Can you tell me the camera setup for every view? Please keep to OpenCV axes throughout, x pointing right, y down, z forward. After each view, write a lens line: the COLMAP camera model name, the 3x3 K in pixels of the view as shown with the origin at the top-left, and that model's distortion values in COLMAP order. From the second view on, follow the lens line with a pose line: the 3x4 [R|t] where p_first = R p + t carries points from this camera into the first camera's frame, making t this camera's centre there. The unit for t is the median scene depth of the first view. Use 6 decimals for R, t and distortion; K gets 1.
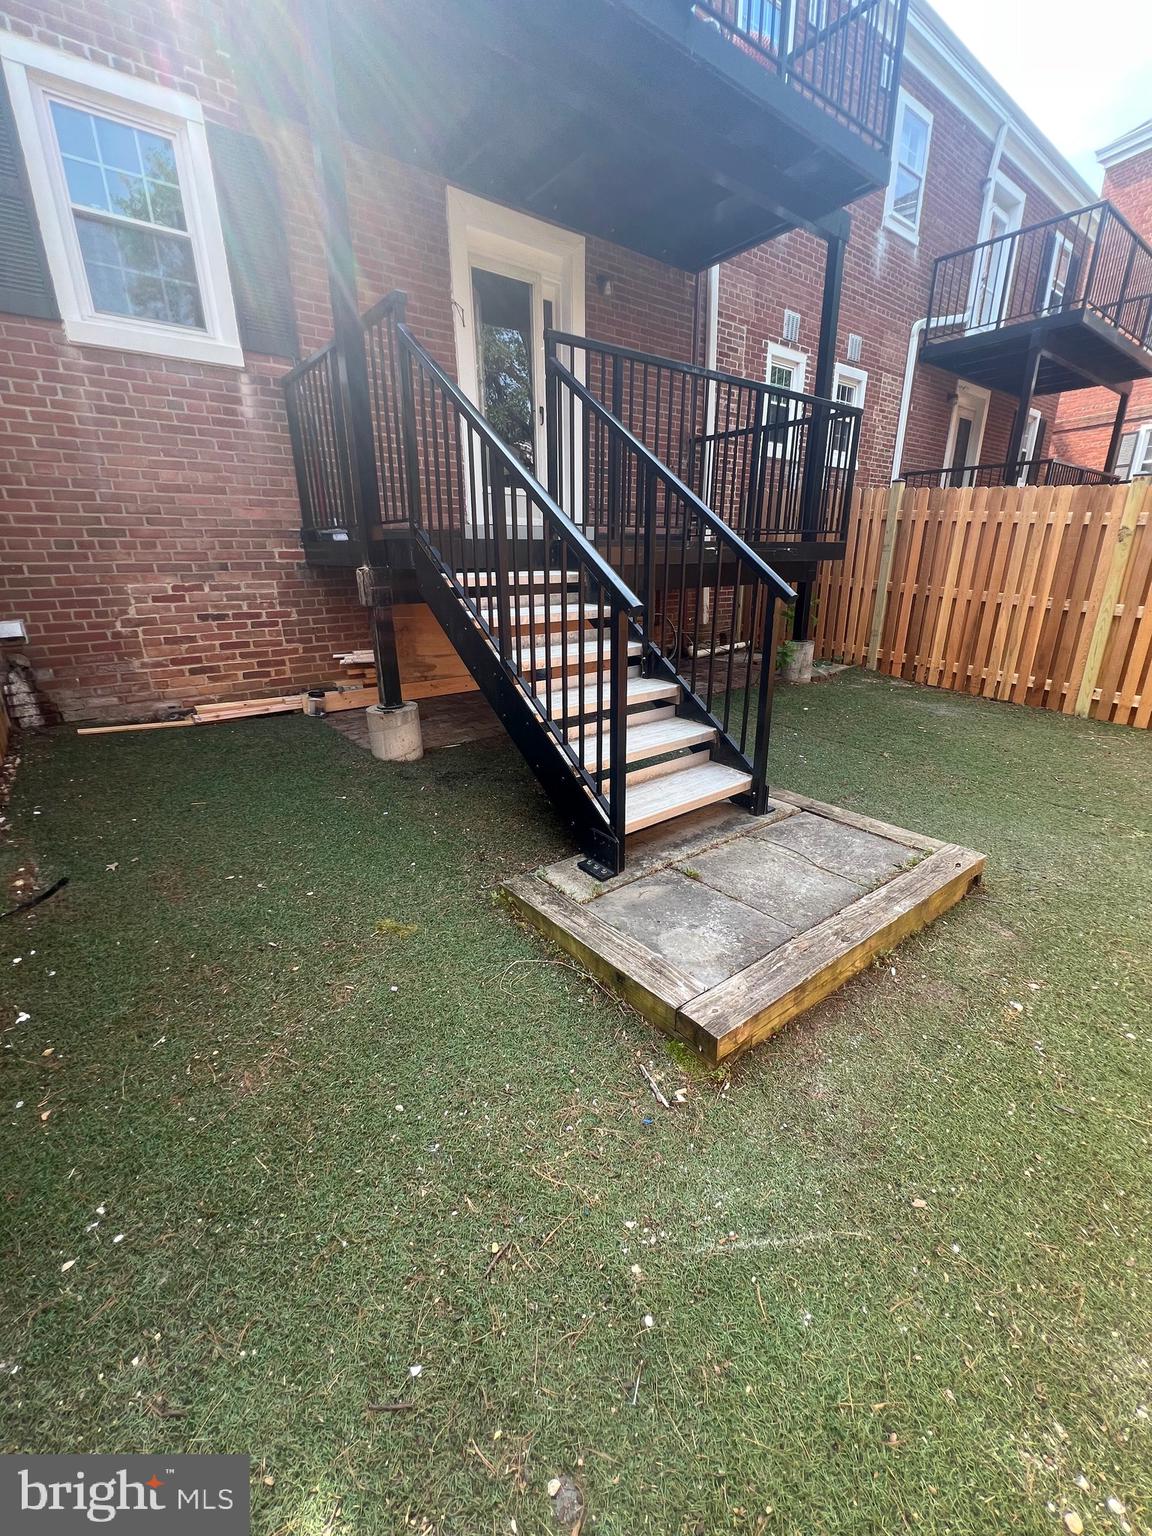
lens RADIAL K [[623.9, 0, 574.4], [0, 623.9, 764.9], [0, 0, 1]] dist [-0.002531, -0.000454]
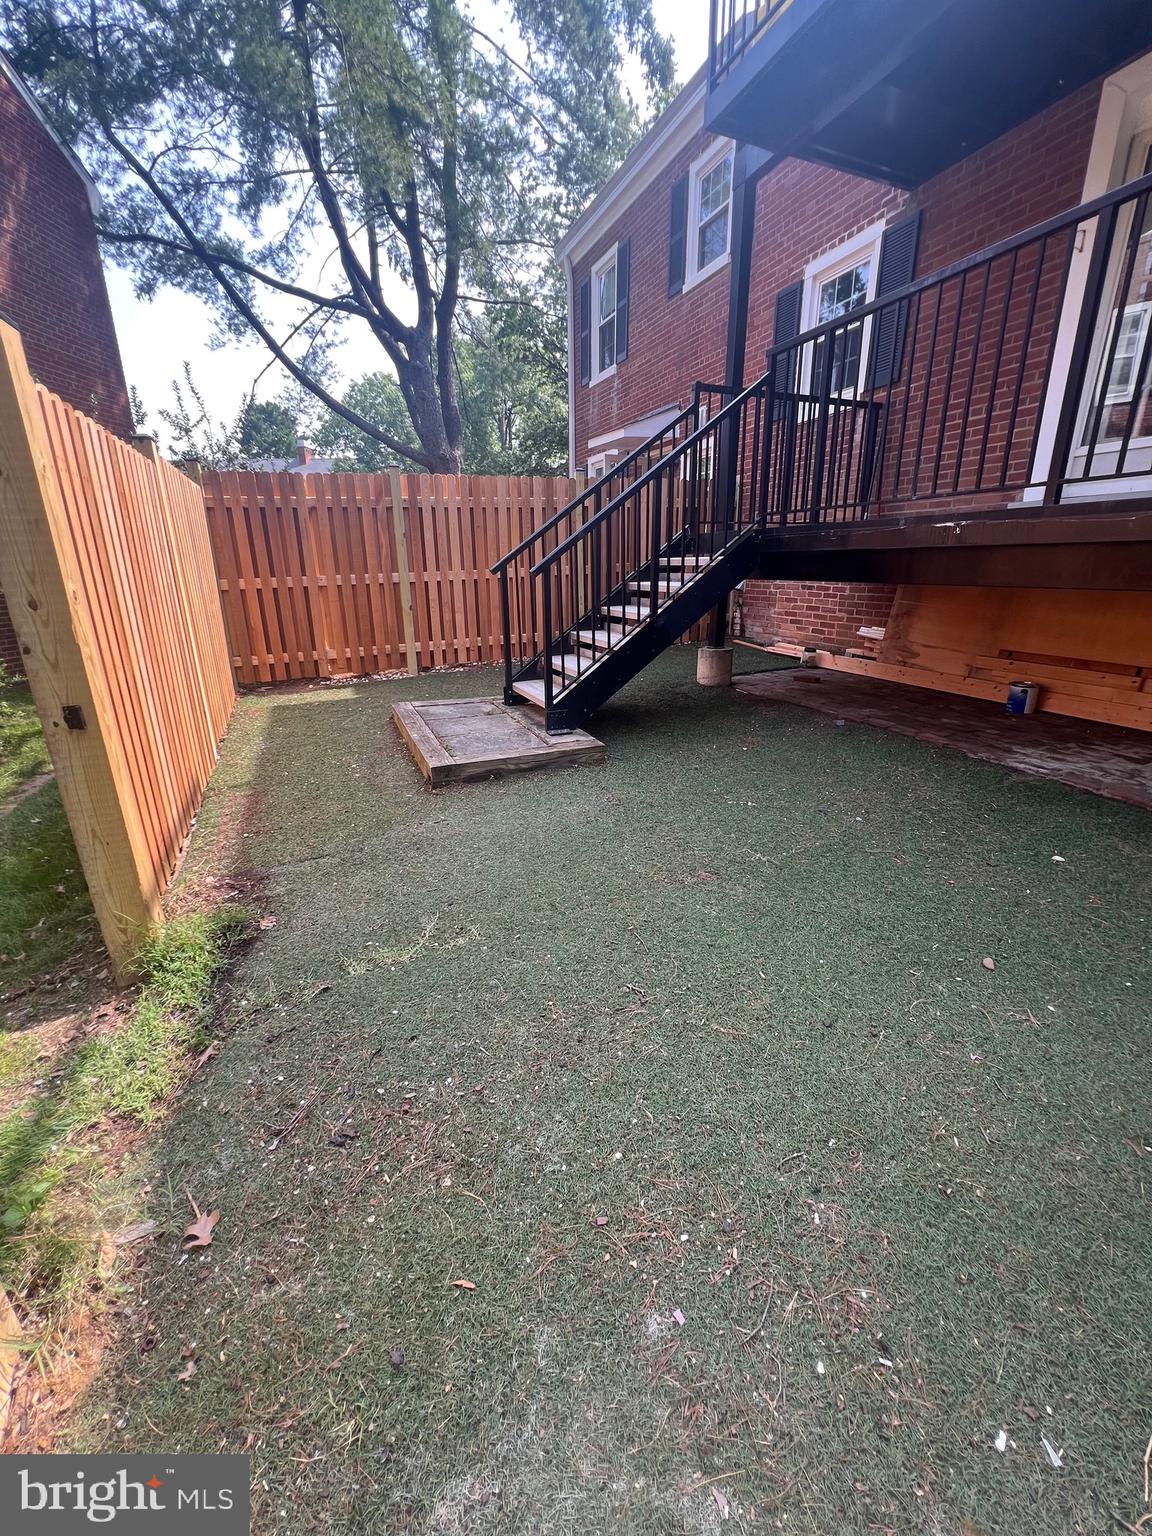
lens RADIAL K [[623.9, 0, 576.4], [0, 623.9, 764.2], [0, 0, 1]] dist [-0.002531, -0.000454]
pose [[-0.269152, 0.304287, -0.913765, 1.186205], [-0.294961, 0.877141, 0.378973, -0.302374], [0.916818, 0.371527, -0.146331, 0.980940]]
